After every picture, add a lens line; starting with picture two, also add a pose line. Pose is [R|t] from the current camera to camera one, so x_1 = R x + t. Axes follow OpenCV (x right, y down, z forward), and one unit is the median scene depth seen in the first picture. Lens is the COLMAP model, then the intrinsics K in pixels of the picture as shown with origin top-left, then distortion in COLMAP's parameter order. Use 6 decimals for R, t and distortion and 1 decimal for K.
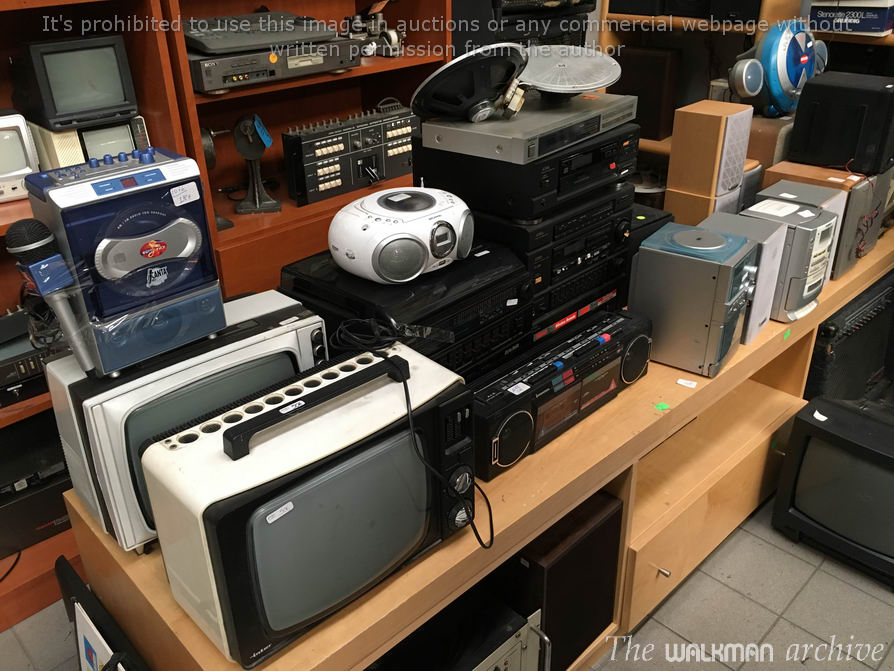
lens RADIAL K [[767.6, 0, 448.3], [0, 767.6, 332.2], [0, 0, 1]] dist [0.015865, -0.003985]
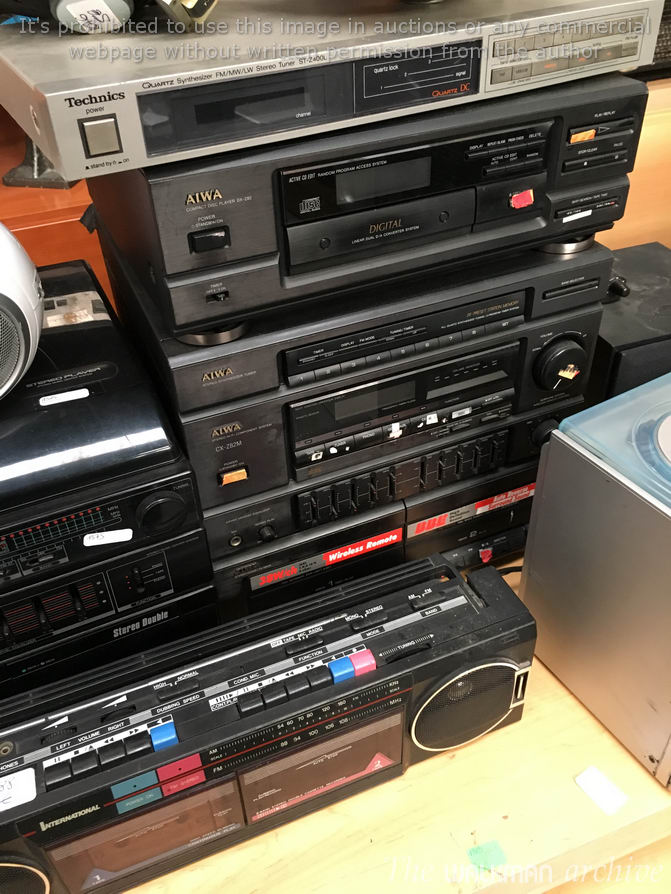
lens RADIAL K [[767.6, 0, 333.4], [0, 767.6, 450.1], [0, 0, 1]] dist [0.015865, -0.003985]
pose [[0.921762, 0.227326, -0.314130, 0.285723], [-0.162307, 0.961934, 0.219861, -0.176528], [0.352153, -0.151674, 0.923571, 0.649292]]
